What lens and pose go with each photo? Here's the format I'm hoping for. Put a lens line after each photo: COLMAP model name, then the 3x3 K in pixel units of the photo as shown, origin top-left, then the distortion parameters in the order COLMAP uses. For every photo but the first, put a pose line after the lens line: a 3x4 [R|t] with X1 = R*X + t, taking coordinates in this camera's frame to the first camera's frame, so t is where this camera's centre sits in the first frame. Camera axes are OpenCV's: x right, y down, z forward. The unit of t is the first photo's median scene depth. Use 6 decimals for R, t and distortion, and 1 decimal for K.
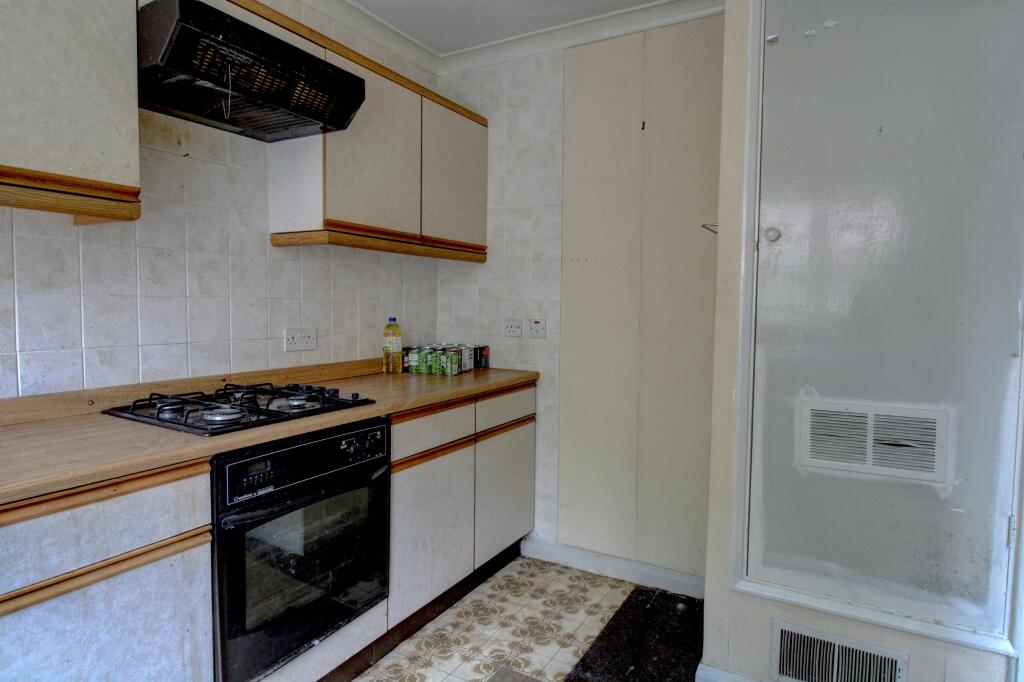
lens RADIAL K [[585.4, 0, 513.5], [0, 585.4, 341.3], [0, 0, 1]] dist [0.008553, -0.005649]
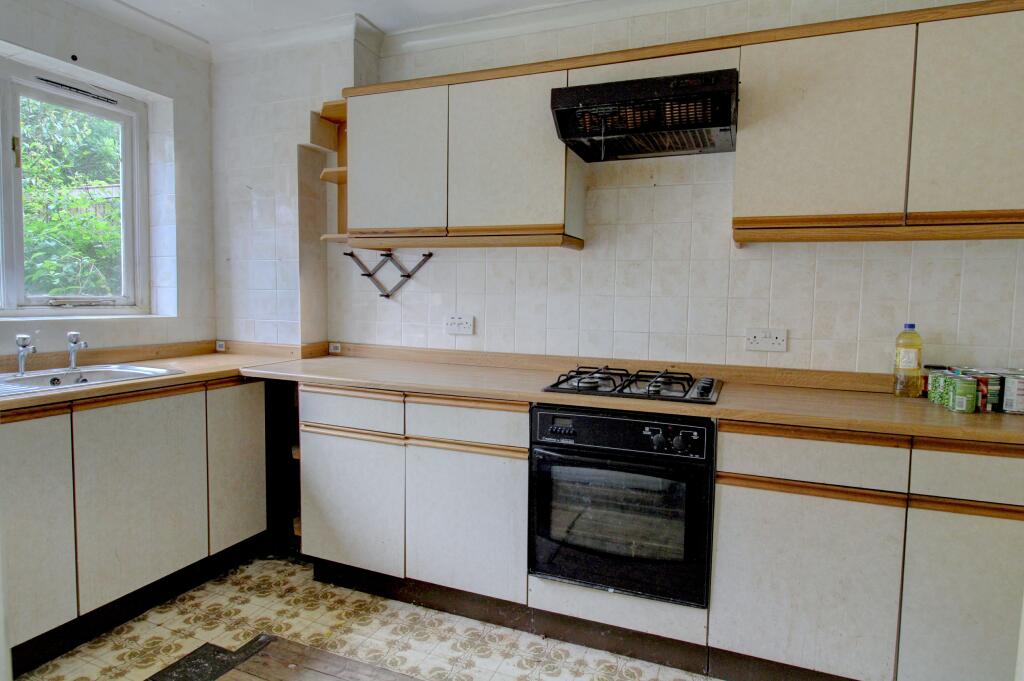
lens RADIAL K [[585.4, 0, 513.5], [0, 585.4, 338.1], [0, 0, 1]] dist [0.008553, -0.005649]
pose [[0.137268, 0.062638, -0.988551, 0.662966], [-0.079627, 0.995466, 0.052019, -0.027965], [0.987328, 0.071575, 0.141633, 0.529547]]
